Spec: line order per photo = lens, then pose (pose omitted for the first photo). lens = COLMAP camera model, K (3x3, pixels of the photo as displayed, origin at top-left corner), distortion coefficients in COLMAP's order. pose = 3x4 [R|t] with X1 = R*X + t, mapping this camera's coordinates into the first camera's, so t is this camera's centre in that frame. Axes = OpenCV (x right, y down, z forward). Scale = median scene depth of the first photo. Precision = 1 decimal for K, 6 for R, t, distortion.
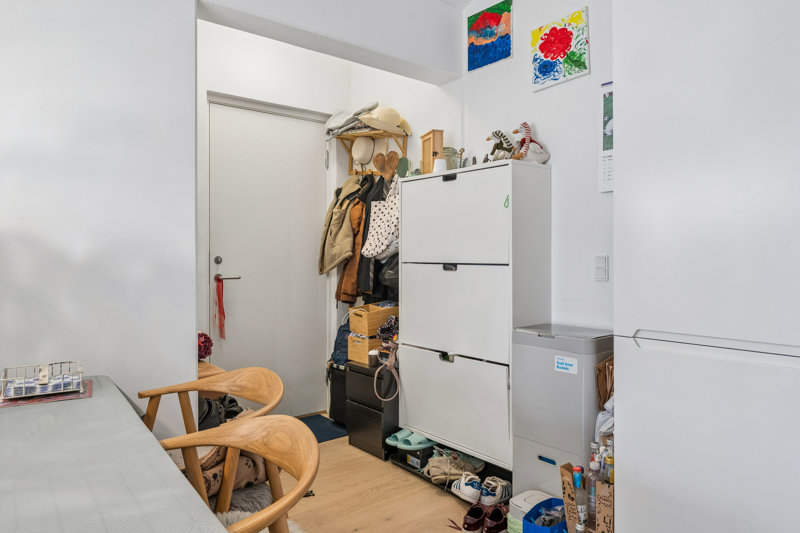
lens RADIAL K [[526.5, 0, 401.8], [0, 526.5, 257.5], [0, 0, 1]] dist [-0.002675, -0.000311]
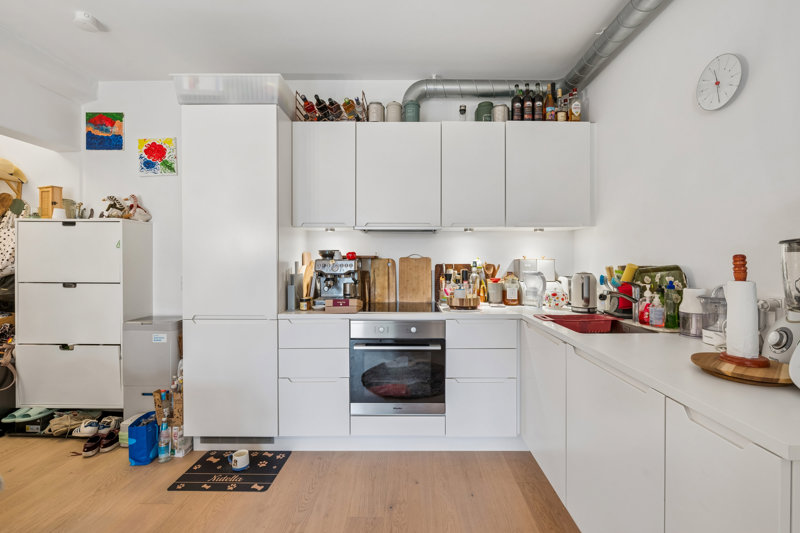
lens RADIAL K [[348.2, 0, 411.6], [0, 348.2, 261.2], [0, 0, 1]] dist [-0.003181, -0.000435]
pose [[0.637119, -0.002408, 0.770762, -0.044207], [-0.001712, 0.999988, 0.004539, -0.052796], [-0.770763, -0.004212, 0.637107, -0.332551]]
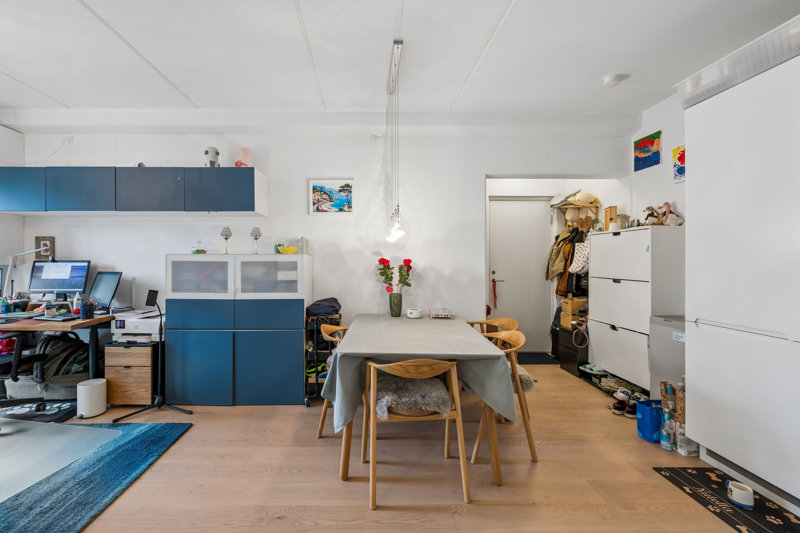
lens RADIAL K [[340.1, 0, 366.6], [0, 340.1, 260.6], [0, 0, 1]] dist [-0.001489, -0.000050]
pose [[0.771113, 0.002366, -0.636694, 0.171375], [-0.002029, 0.999997, 0.001259, -0.053392], [0.636695, 0.000321, 0.771115, -0.507725]]
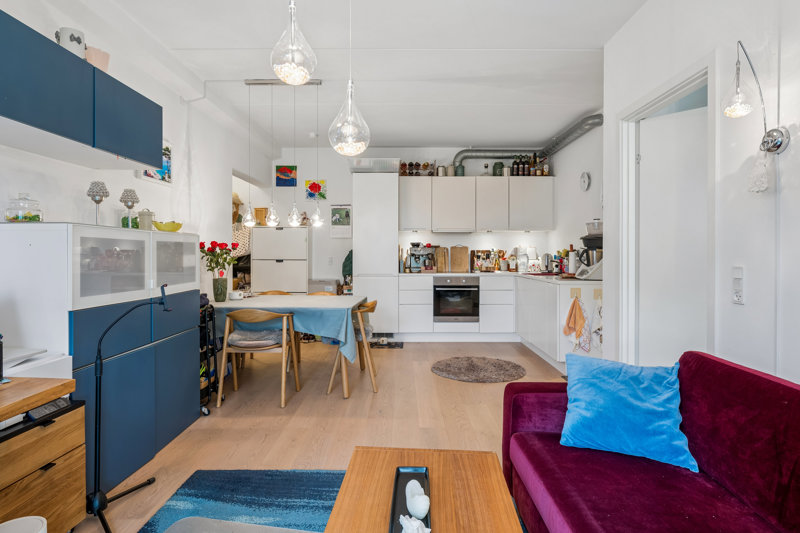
lens RADIAL K [[458.1, 0, 398.9], [0, 458.1, 253.1], [0, 0, 1]] dist [0.040330, 0.000147]
pose [[0.638659, 0.002174, 0.769487, -1.330377], [-0.002762, 0.999996, -0.000533, -0.022700], [-0.769485, -0.001785, 0.638662, -0.997766]]
